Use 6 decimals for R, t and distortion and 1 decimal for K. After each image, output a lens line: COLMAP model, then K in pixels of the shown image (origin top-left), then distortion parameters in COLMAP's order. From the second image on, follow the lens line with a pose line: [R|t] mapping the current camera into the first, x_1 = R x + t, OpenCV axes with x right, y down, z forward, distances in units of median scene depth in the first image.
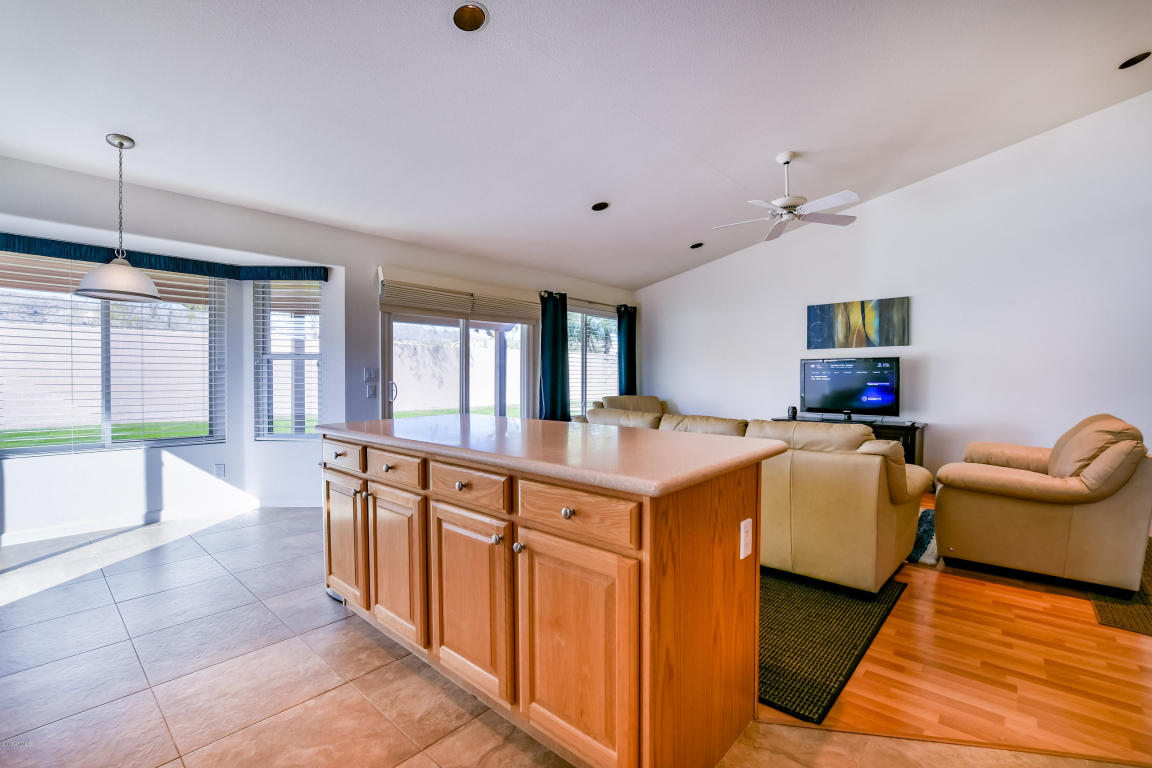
lens RADIAL K [[508.5, 0, 573.2], [0, 508.5, 383.7], [0, 0, 1]] dist [-0.025929, 0.006281]
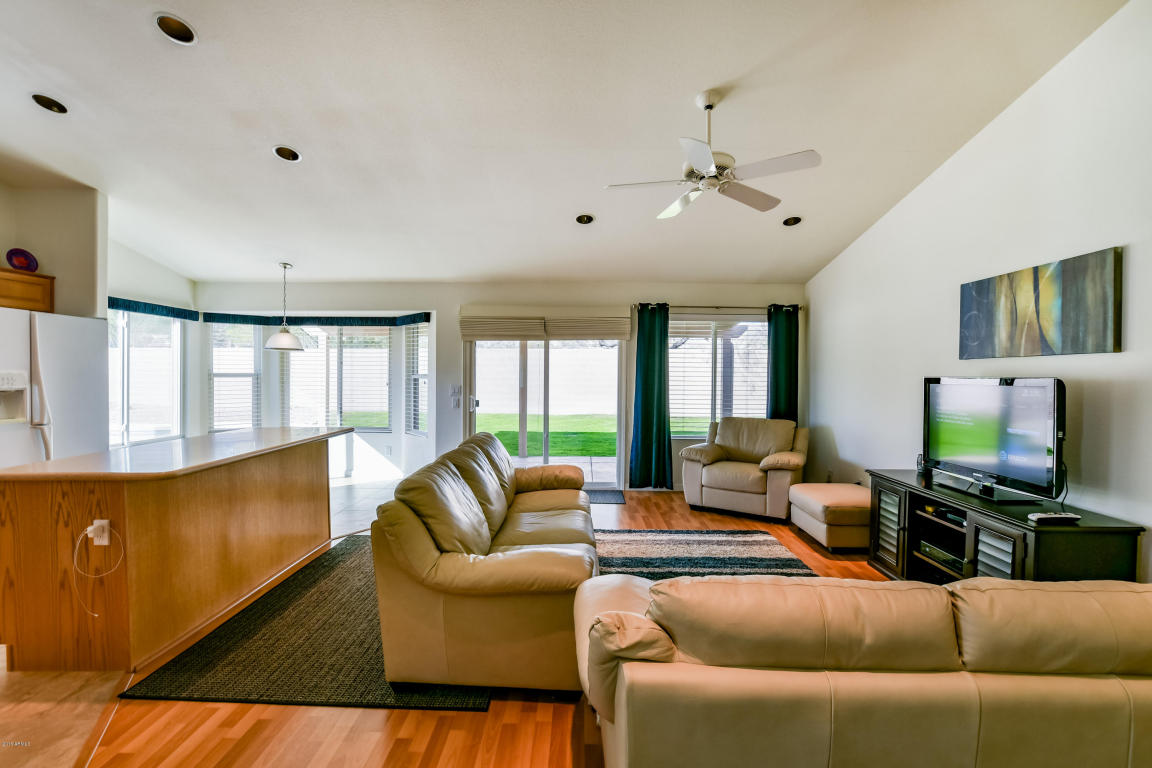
lens RADIAL K [[508.5, 0, 574.8], [0, 508.5, 385.8], [0, 0, 1]] dist [-0.025929, 0.006281]
pose [[0.661572, 0.018228, -0.749660, 0.683133], [-0.014114, 0.999830, 0.011855, -0.043237], [0.749749, 0.002738, 0.661717, 0.320609]]
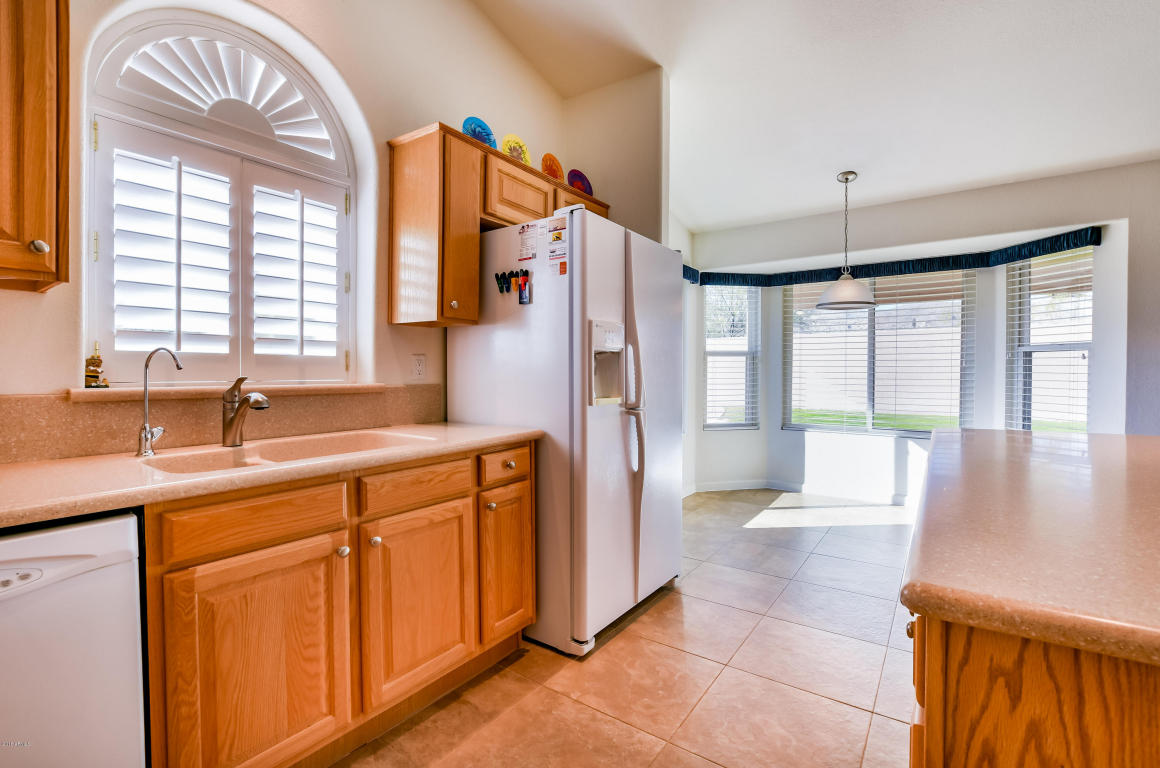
lens RADIAL K [[512.0, 0, 587.2], [0, 512.0, 379.5], [0, 0, 1]] dist [-0.025929, 0.006281]
pose [[0.118013, 0.012688, -0.992931, 0.135322], [-0.011984, 0.999864, 0.011352, -0.002022], [0.992940, 0.010559, 0.118149, 0.134820]]
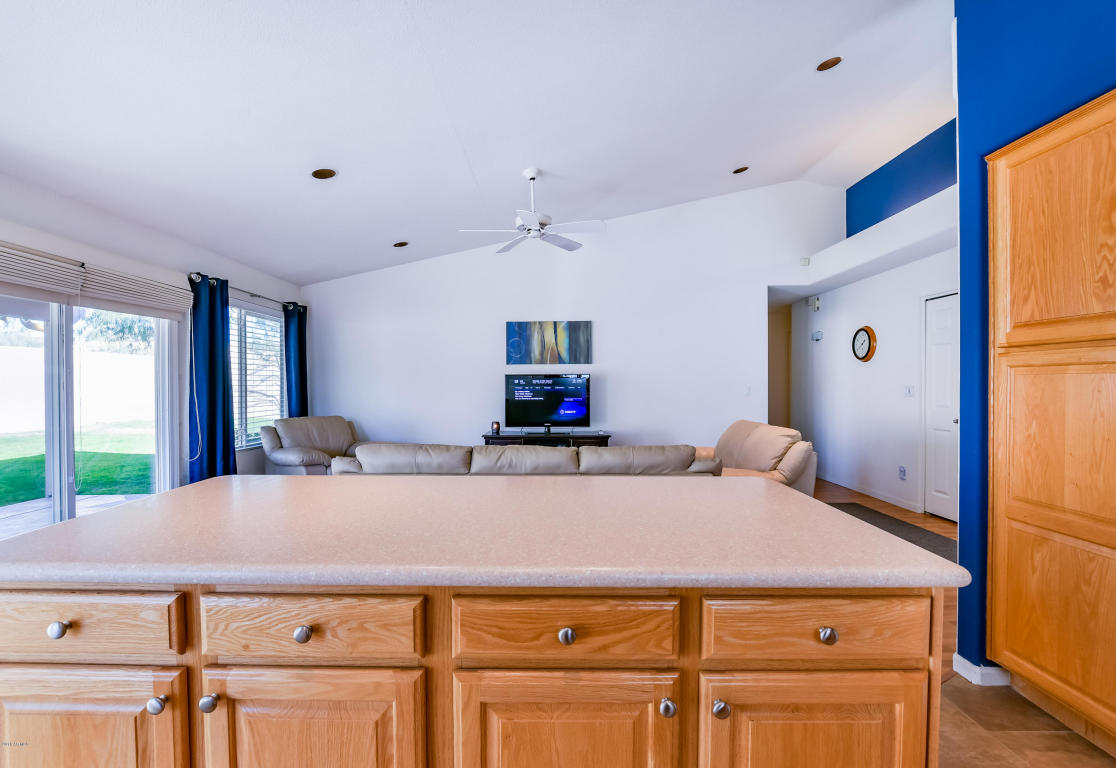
lens RADIAL K [[520.0, 0, 549.7], [0, 520.0, 387.6], [0, 0, 1]] dist [-0.024844, 0.001340]
pose [[0.750601, -0.007832, 0.660709, -0.185046], [0.012428, 0.999920, -0.002266, -0.020667], [-0.660638, 0.009913, 0.750639, 0.178393]]
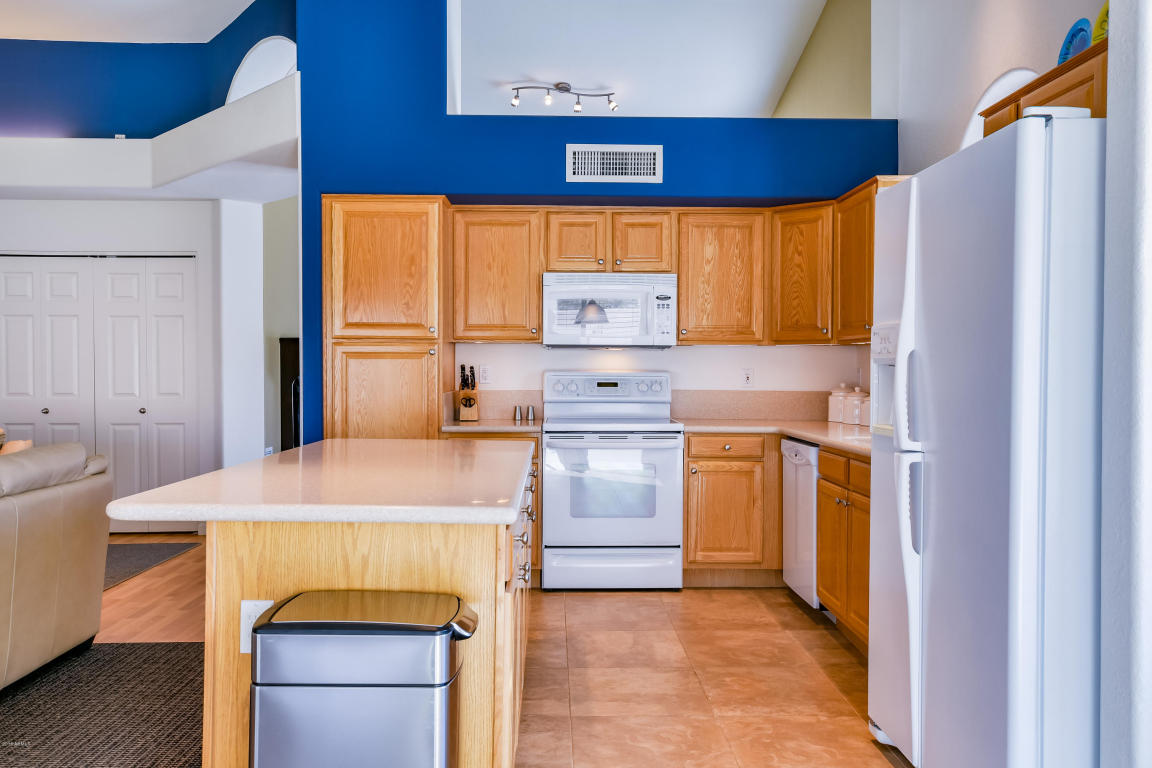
lens RADIAL K [[890.9, 0, 573.2], [0, 890.9, 382.2], [0, 0, 1]] dist [0.025128, 0.010301]
pose [[-0.686235, -0.013850, 0.727248, -0.517644], [0.004555, 0.999717, 0.023337, -0.022574], [-0.727366, 0.019328, -0.685977, 0.693044]]
